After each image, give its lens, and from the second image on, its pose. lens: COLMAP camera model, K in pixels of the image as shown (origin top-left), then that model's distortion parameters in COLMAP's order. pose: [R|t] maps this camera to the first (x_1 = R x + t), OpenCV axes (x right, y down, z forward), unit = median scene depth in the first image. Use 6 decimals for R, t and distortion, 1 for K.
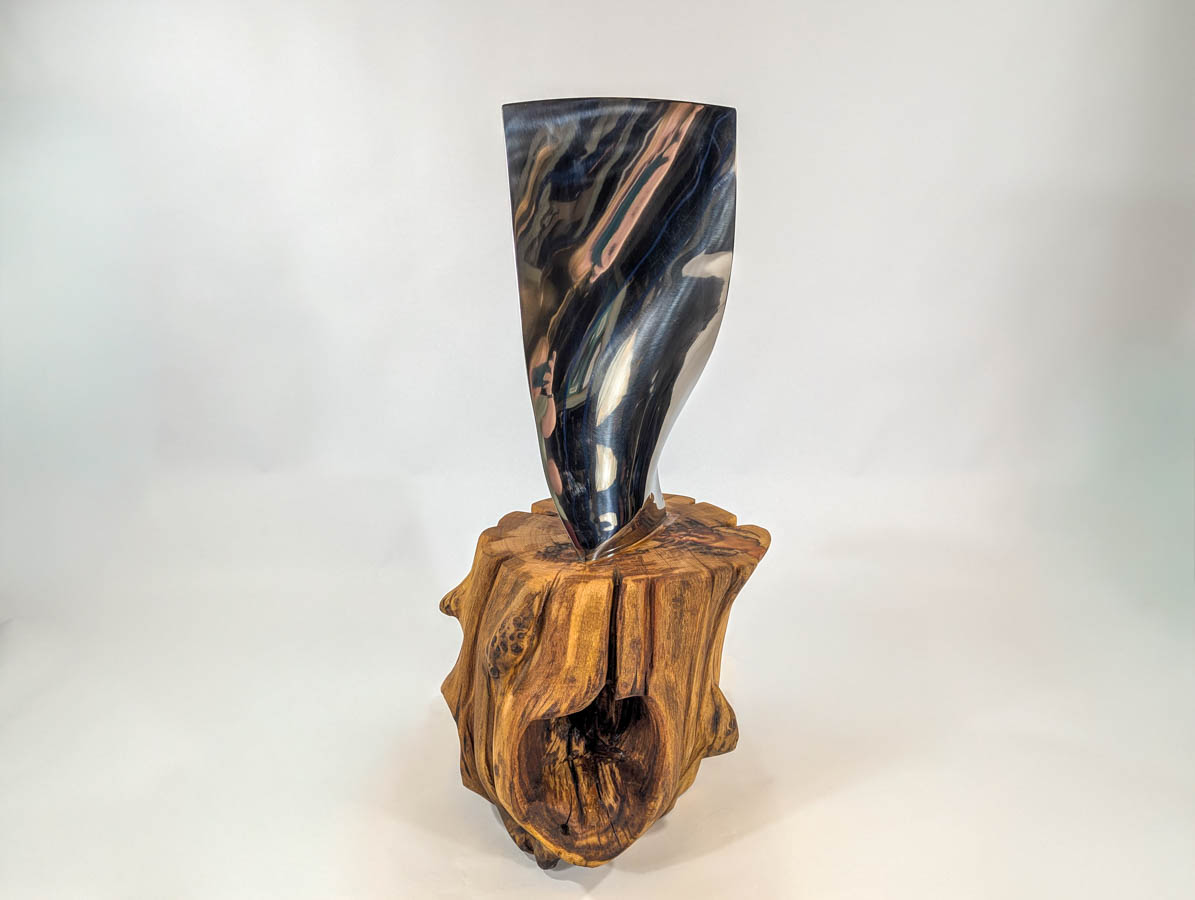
lens RADIAL K [[839.3, 0, 599.6], [0, 839.3, 452.2], [0, 0, 1]] dist [0.028332, -0.001747]
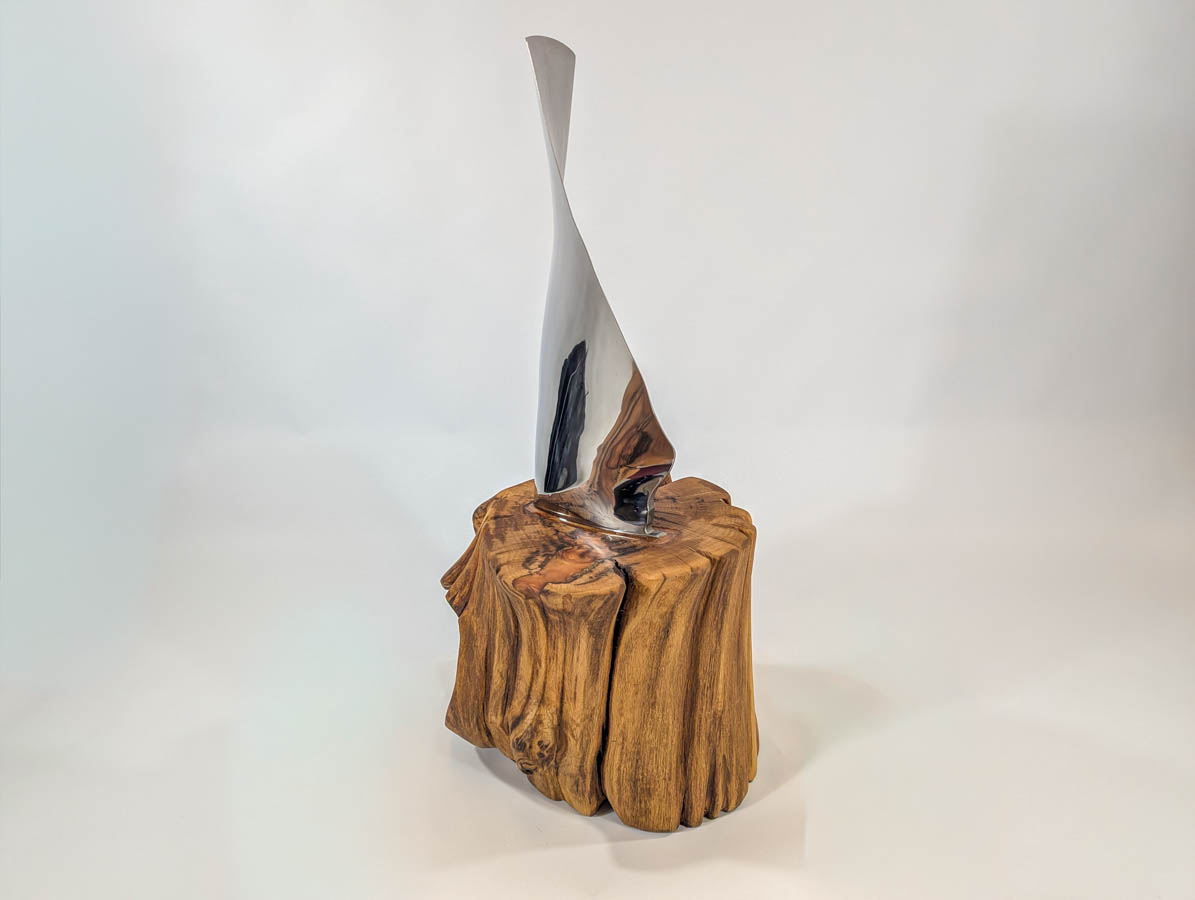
lens RADIAL K [[839.3, 0, 599.6], [0, 839.3, 452.2], [0, 0, 1]] dist [0.028332, -0.001747]
pose [[-0.033476, 0.341985, -0.939109, 0.974110], [-0.245677, 0.907989, 0.339410, -0.314236], [0.968774, 0.242079, 0.053622, 1.037577]]
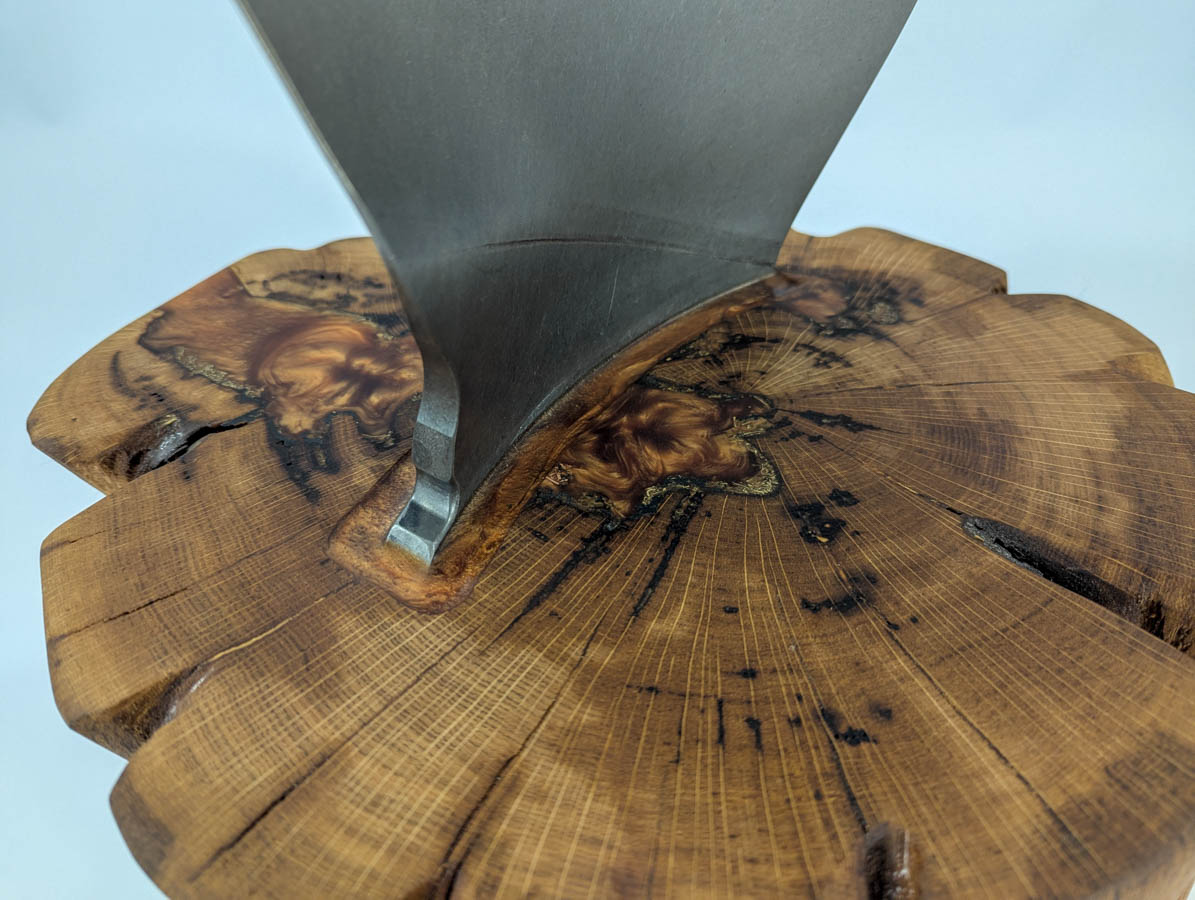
lens RADIAL K [[849.5, 0, 580.7], [0, 849.5, 493.3], [0, 0, 1]] dist [-0.005765, 0.003120]
pose [[-0.999588, 0.008221, 0.027496, 0.040873], [0.027658, 0.531569, 0.846563, -0.107077], [-0.007656, 0.846975, -0.531577, 1.288115]]
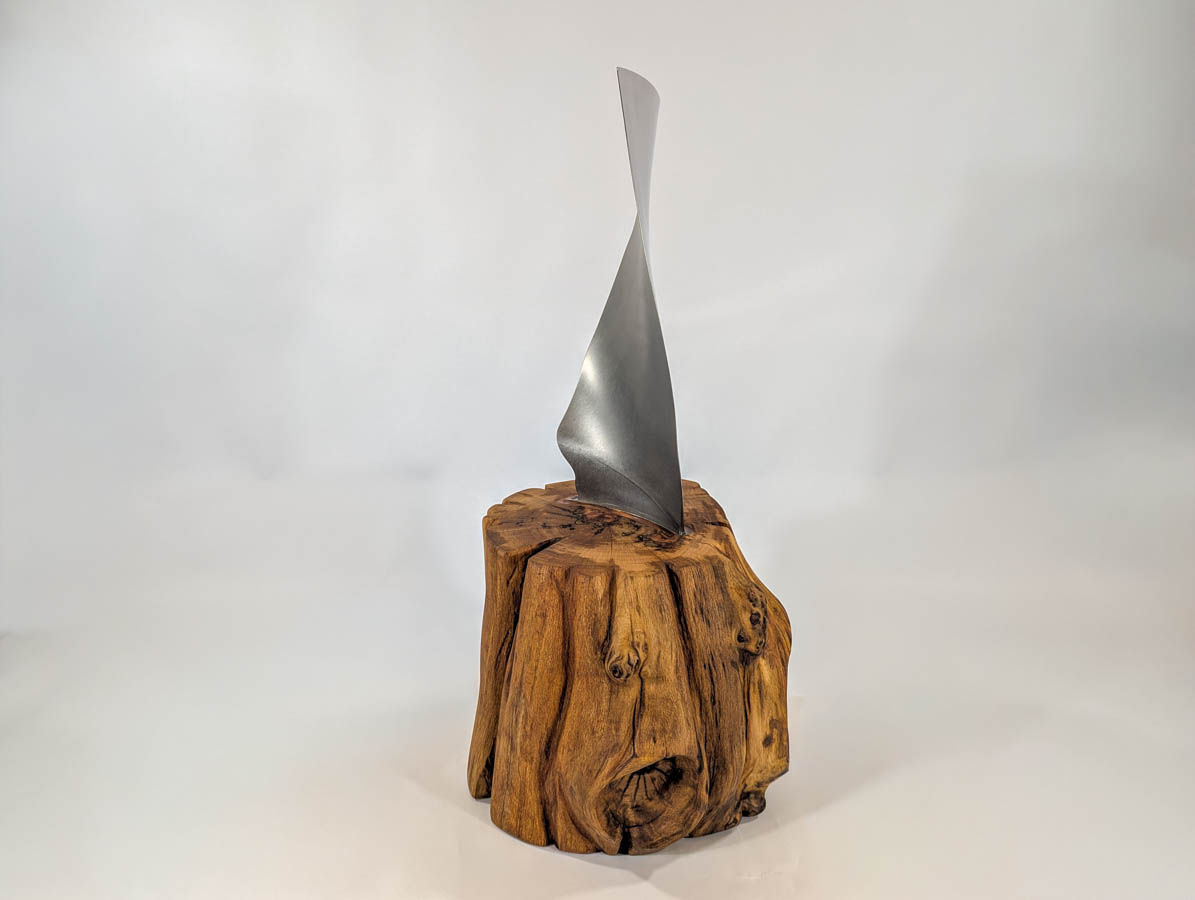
lens RADIAL K [[839.3, 0, 599.6], [0, 839.3, 452.2], [0, 0, 1]] dist [0.028332, -0.001747]
pose [[0.126608, -0.267395, 0.955233, -1.010556], [0.287707, 0.931487, 0.222615, -0.225492], [-0.949313, 0.246643, 0.194865, 0.901474]]
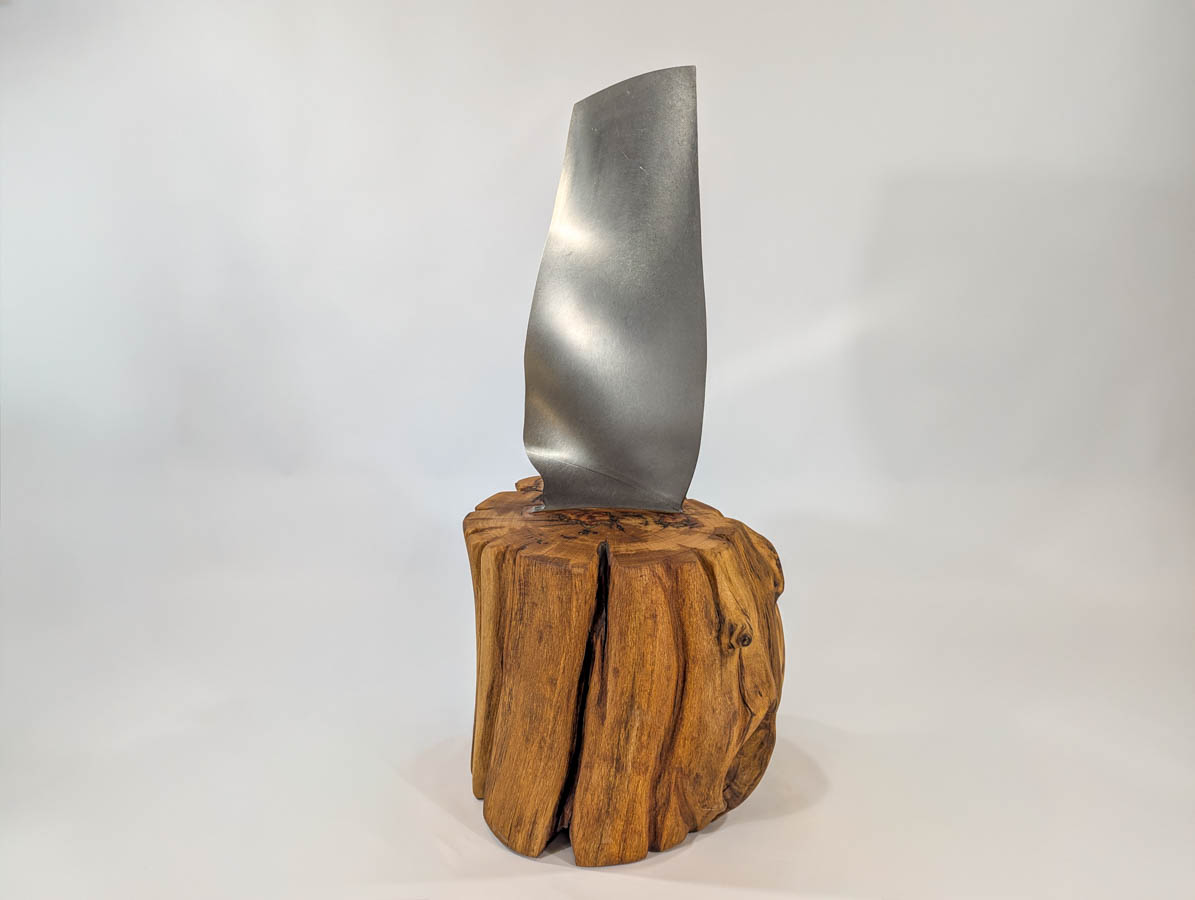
lens RADIAL K [[826.2, 0, 576.2], [0, 826.2, 447.3], [0, 0, 1]] dist [0.035460, -0.000181]
pose [[-0.573487, -0.201778, 0.793977, -0.800577], [0.241453, 0.884506, 0.399185, -0.414671], [-0.782824, 0.420636, -0.458533, 1.607609]]
